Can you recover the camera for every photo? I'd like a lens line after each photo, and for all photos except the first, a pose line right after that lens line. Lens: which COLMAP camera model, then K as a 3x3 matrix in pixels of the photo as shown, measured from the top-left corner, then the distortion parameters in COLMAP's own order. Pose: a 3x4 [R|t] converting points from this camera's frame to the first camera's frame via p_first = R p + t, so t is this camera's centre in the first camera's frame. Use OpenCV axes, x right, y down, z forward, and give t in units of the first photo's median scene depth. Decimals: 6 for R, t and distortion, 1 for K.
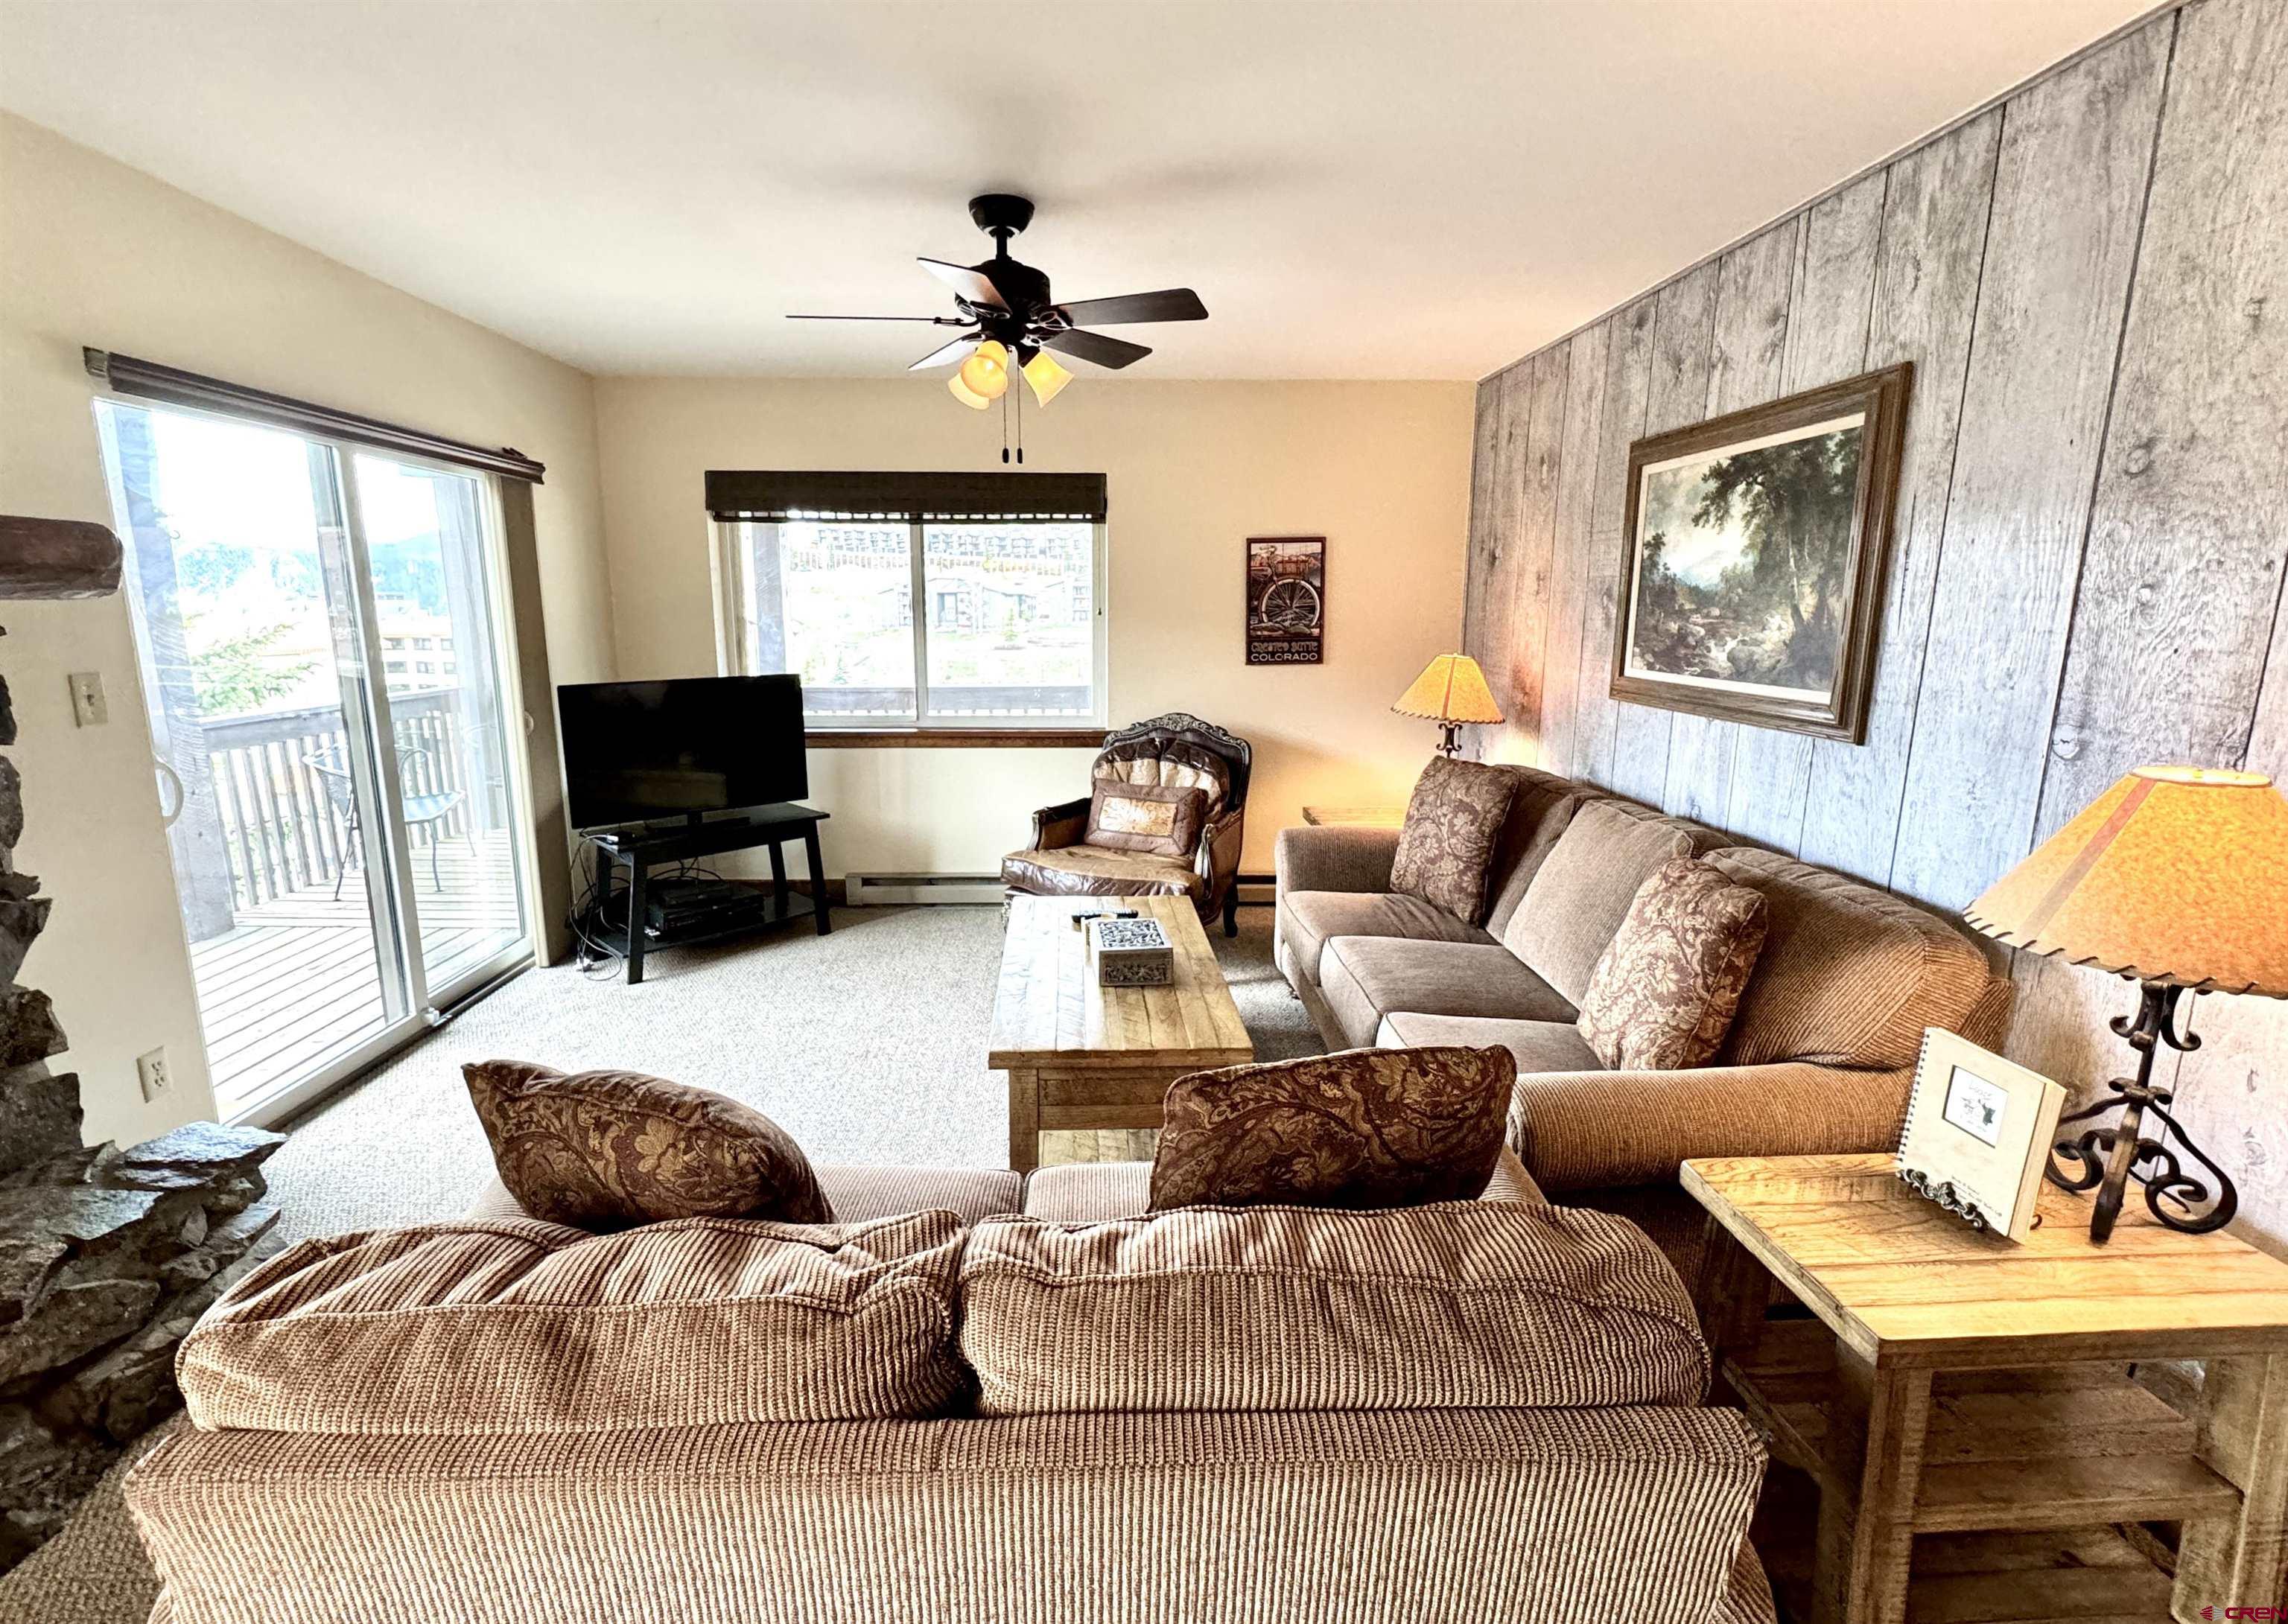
lens RADIAL K [[1021.9, 0, 1108.5], [0, 1021.9, 792.9], [0, 0, 1]] dist [-0.001943, -0.000412]
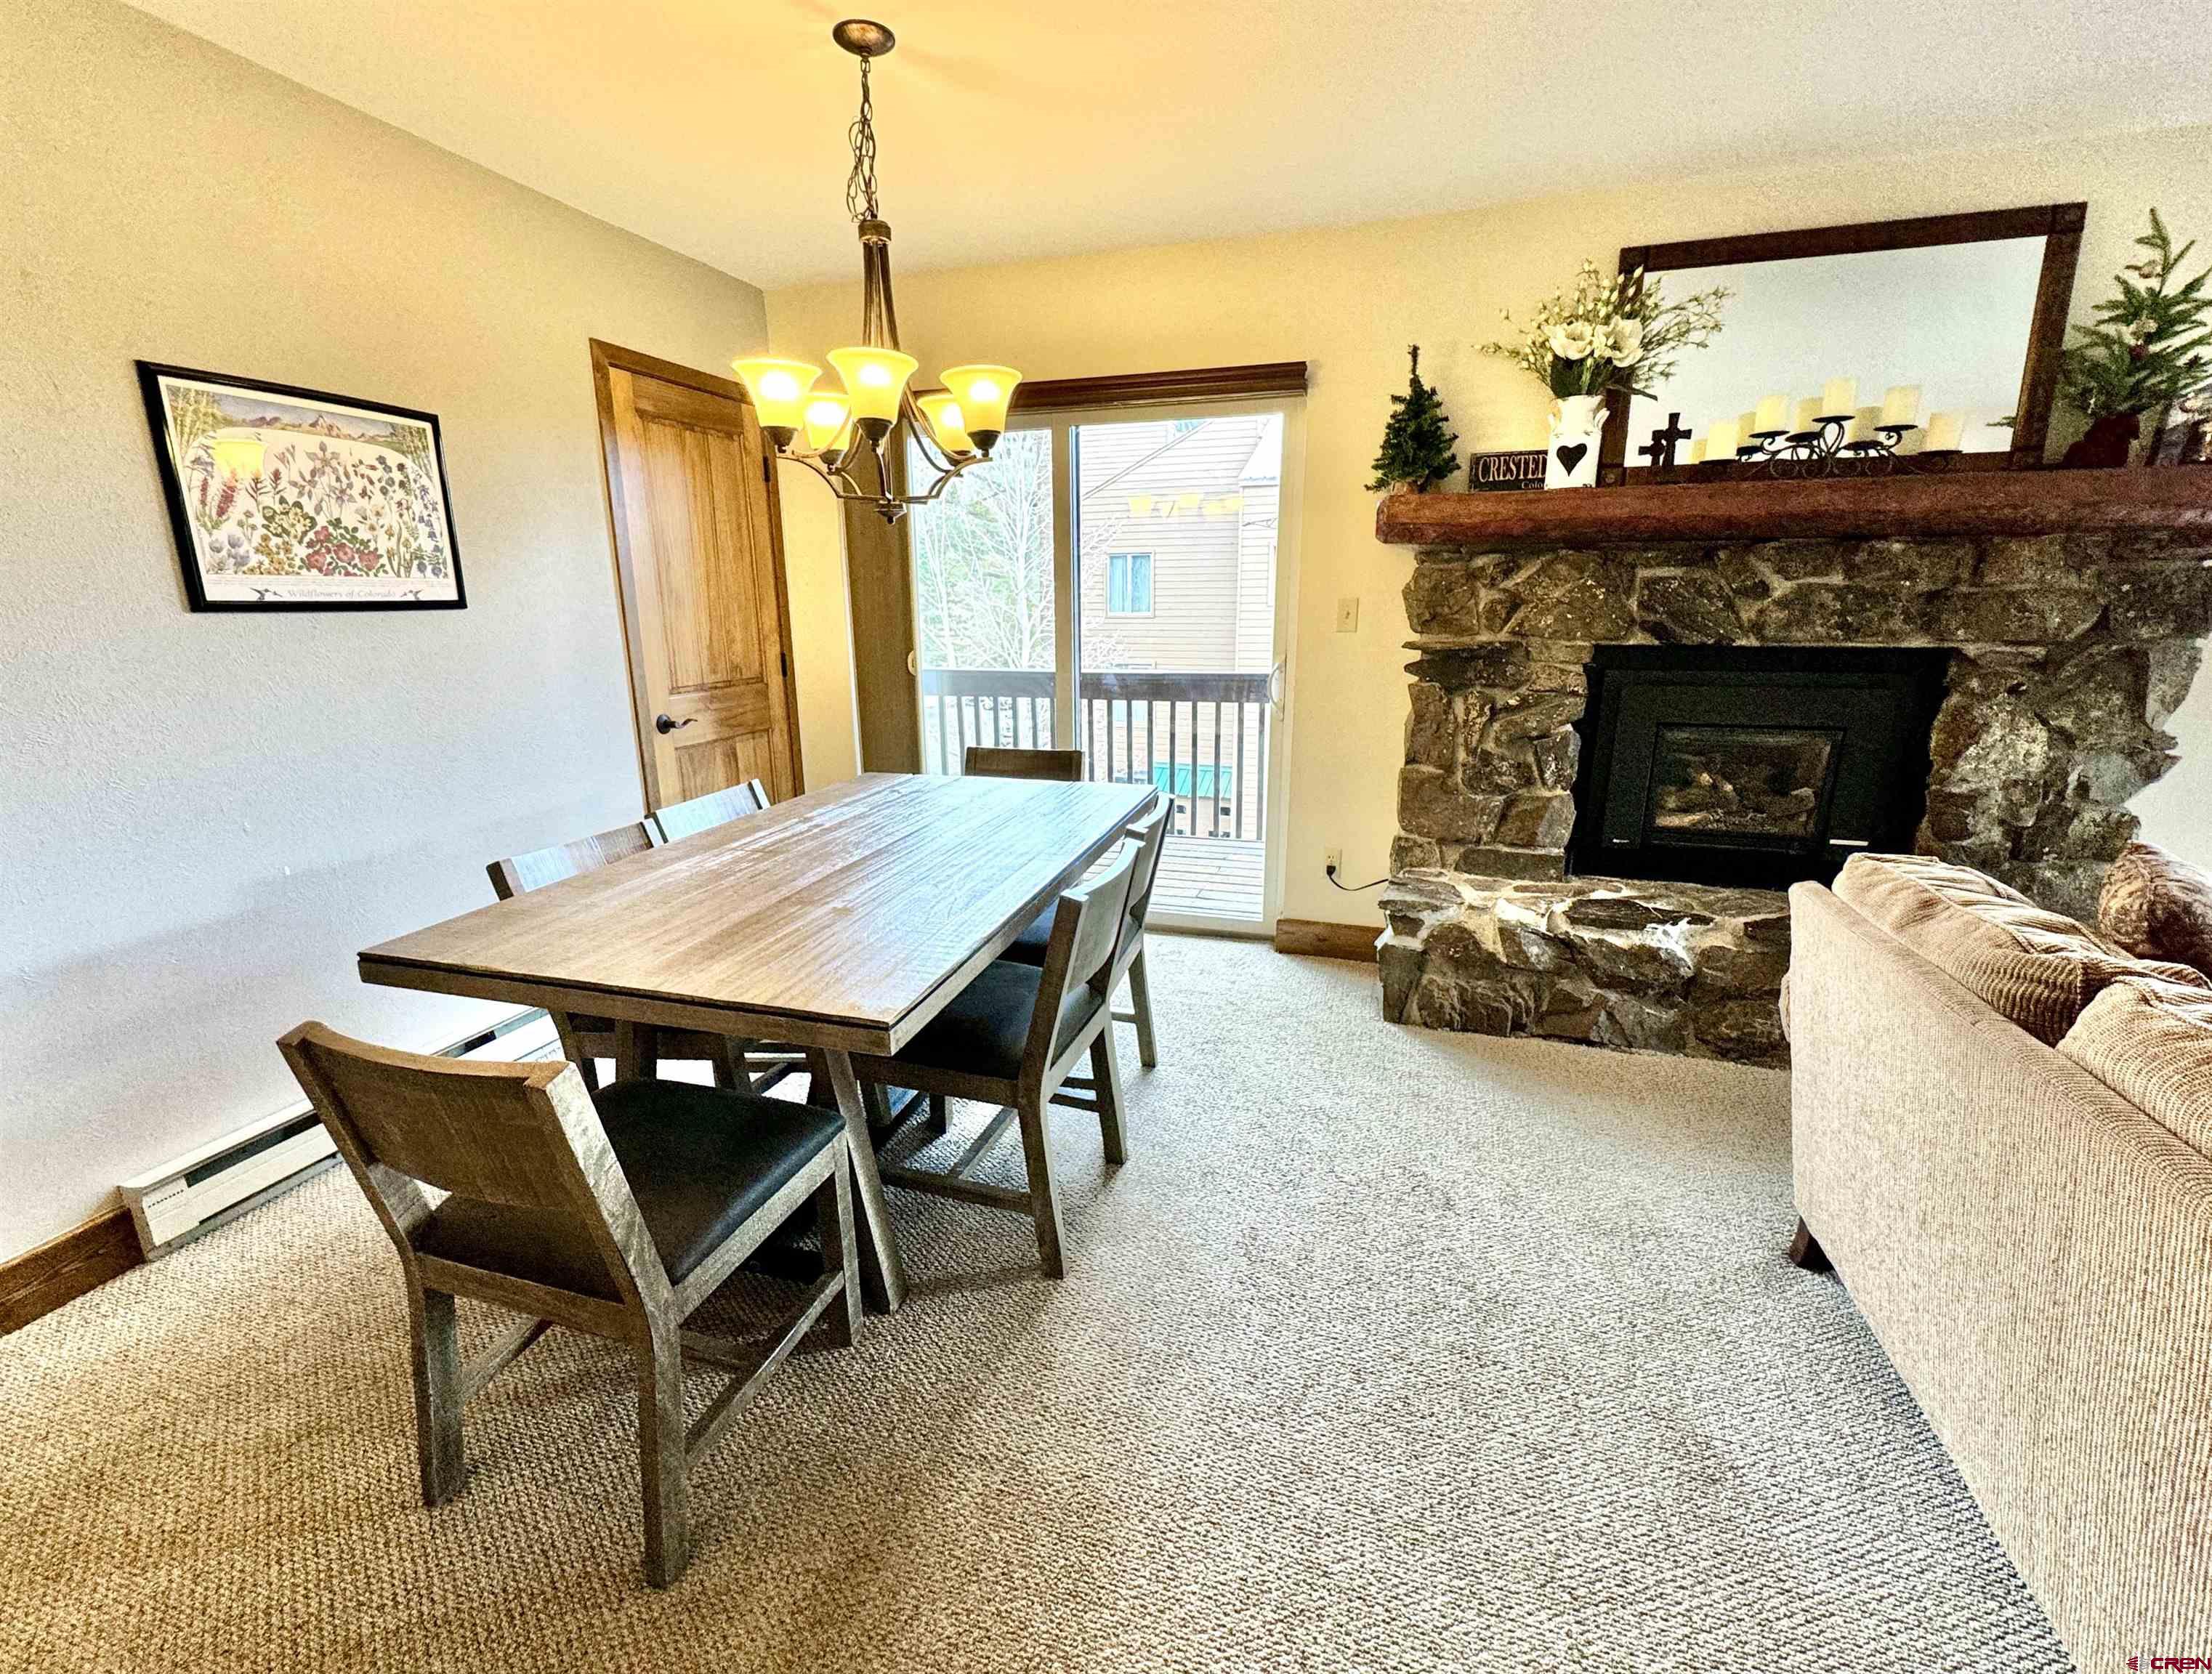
lens RADIAL K [[979.7, 0, 1098.6], [0, 979.7, 851.3], [0, 0, 1]] dist [-0.000328, 0.000186]
pose [[-0.313613, 0.244504, -0.917532, 0.405510], [-0.169068, 0.936462, 0.307336, 0.040934], [0.934378, 0.251510, -0.252349, 0.009716]]
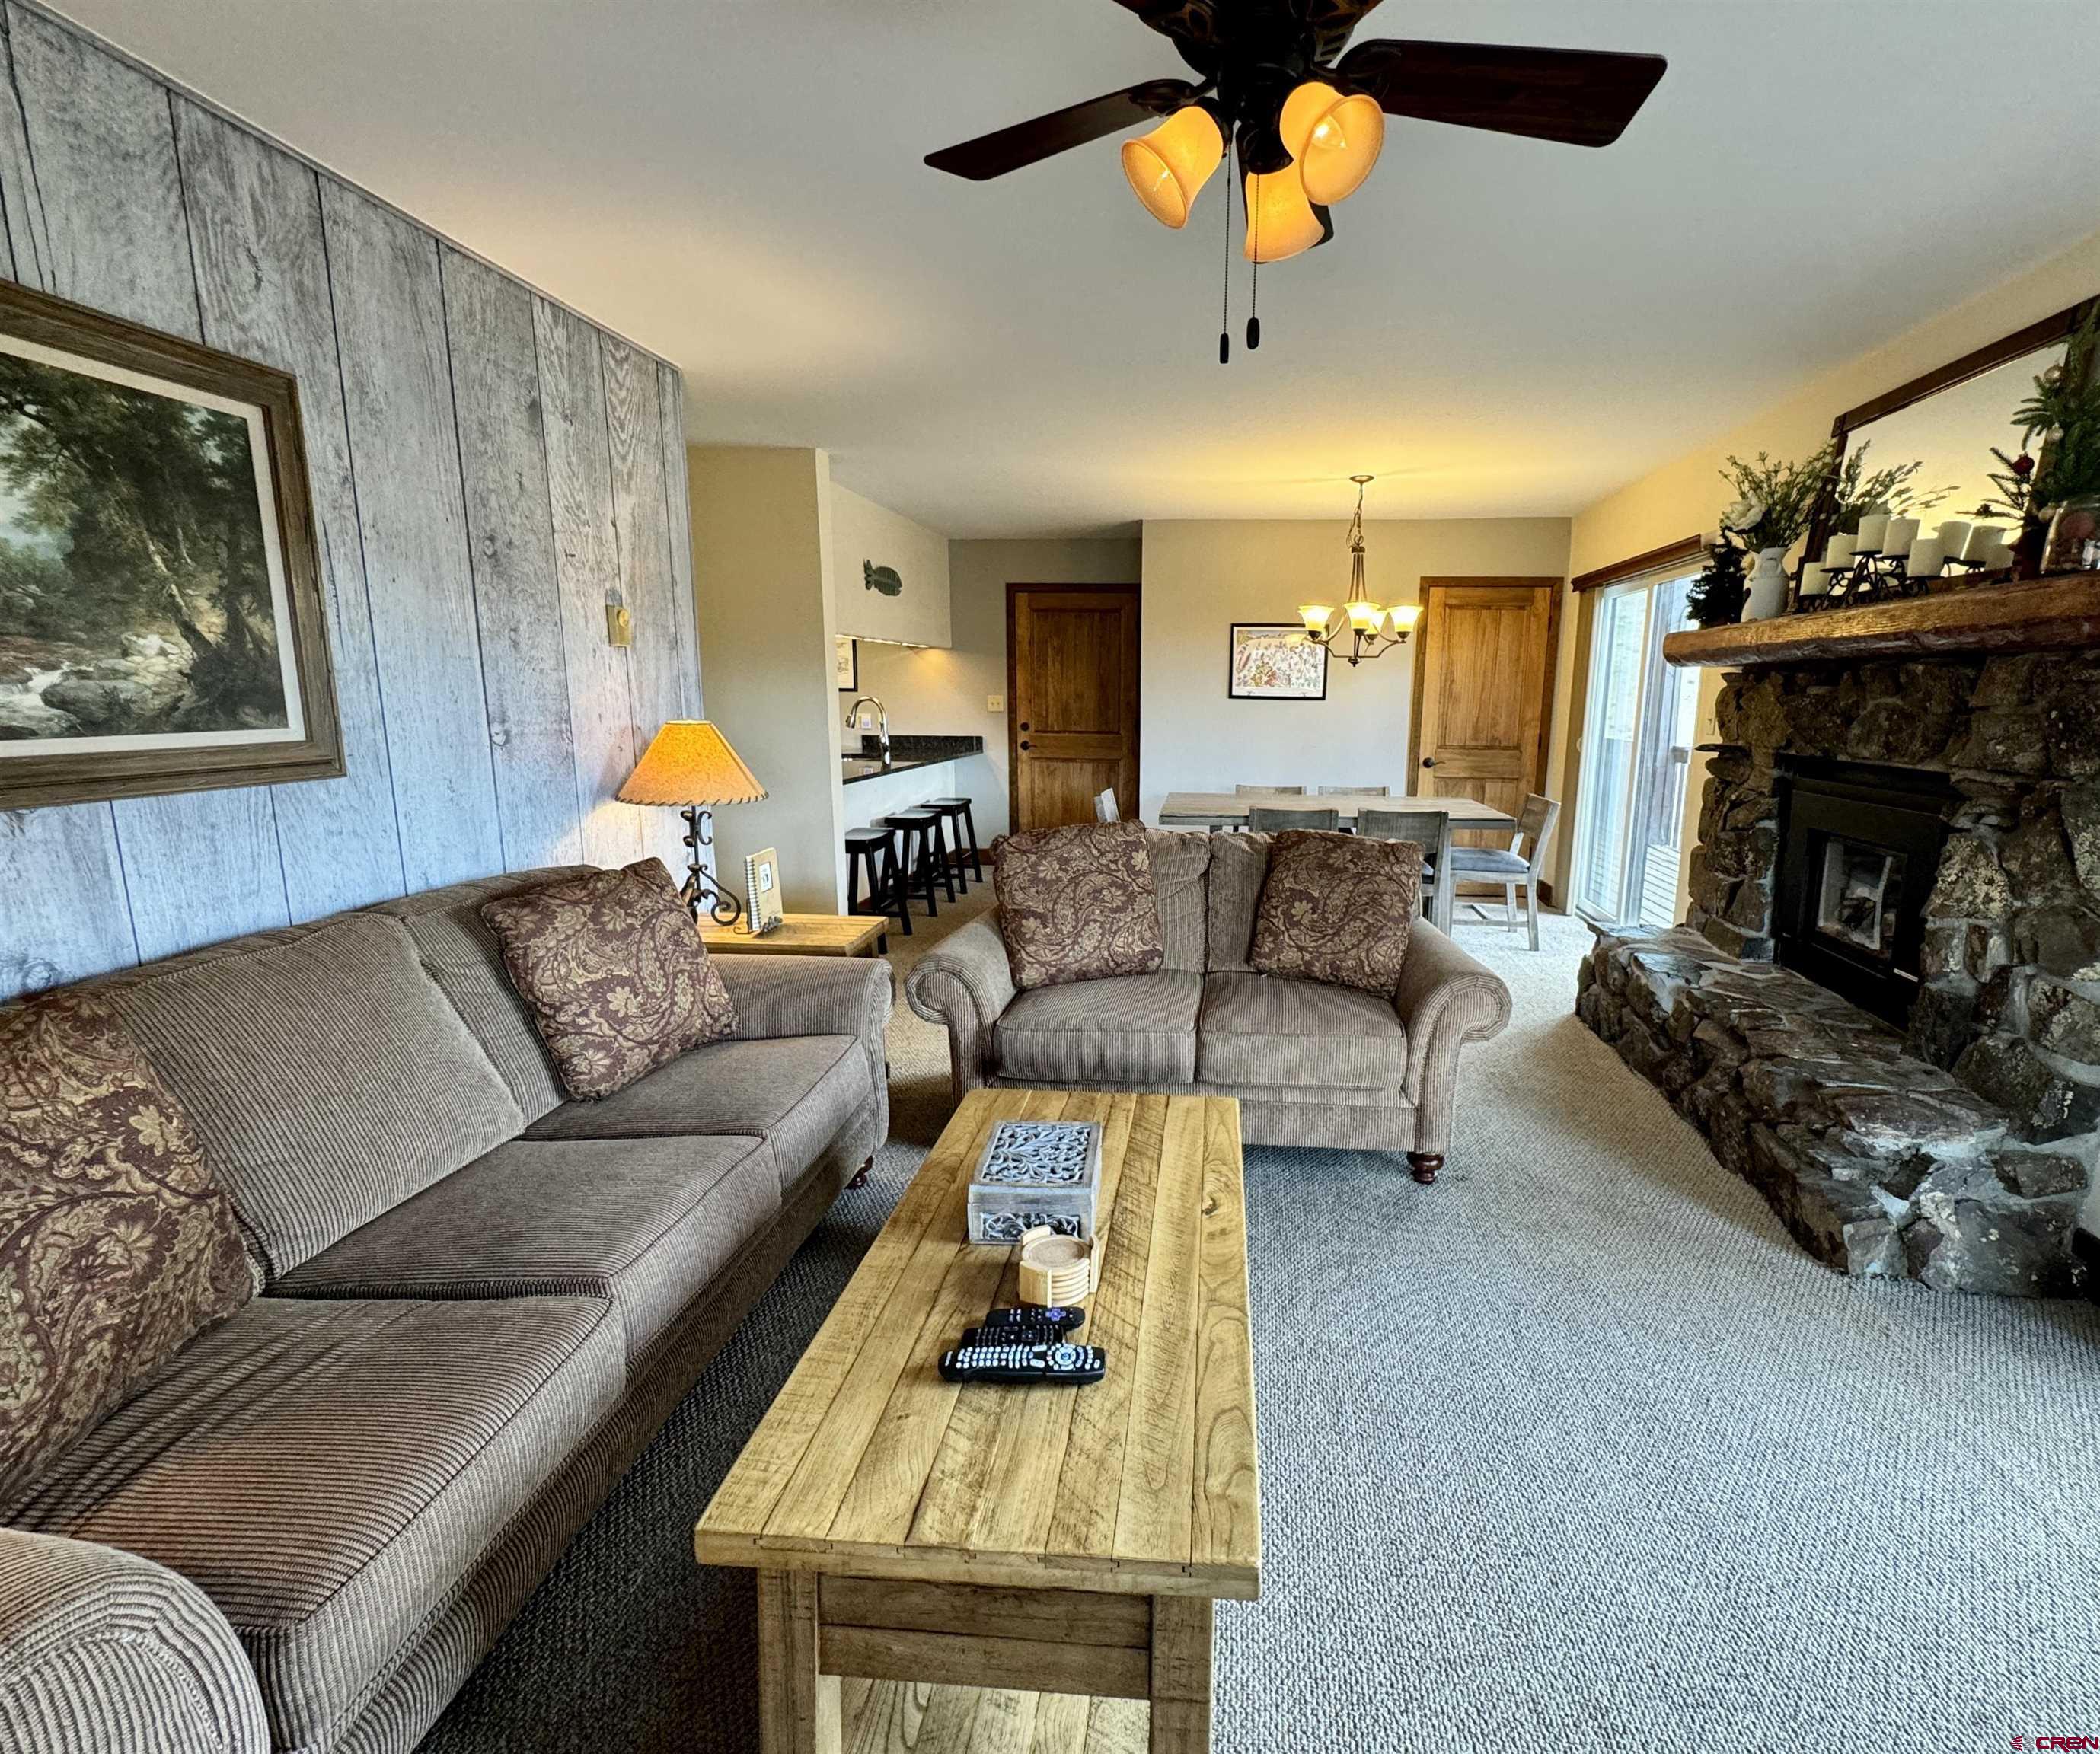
lens RADIAL K [[1004.6, 0, 1155.1], [0, 1004.6, 880.2], [0, 0, 1]] dist [-0.000549, 0.000645]
pose [[-0.994421, -0.031504, 0.100671, -0.092025], [0.007332, 0.931410, 0.363897, -0.210031], [-0.105230, 0.362605, -0.925983, 1.301406]]
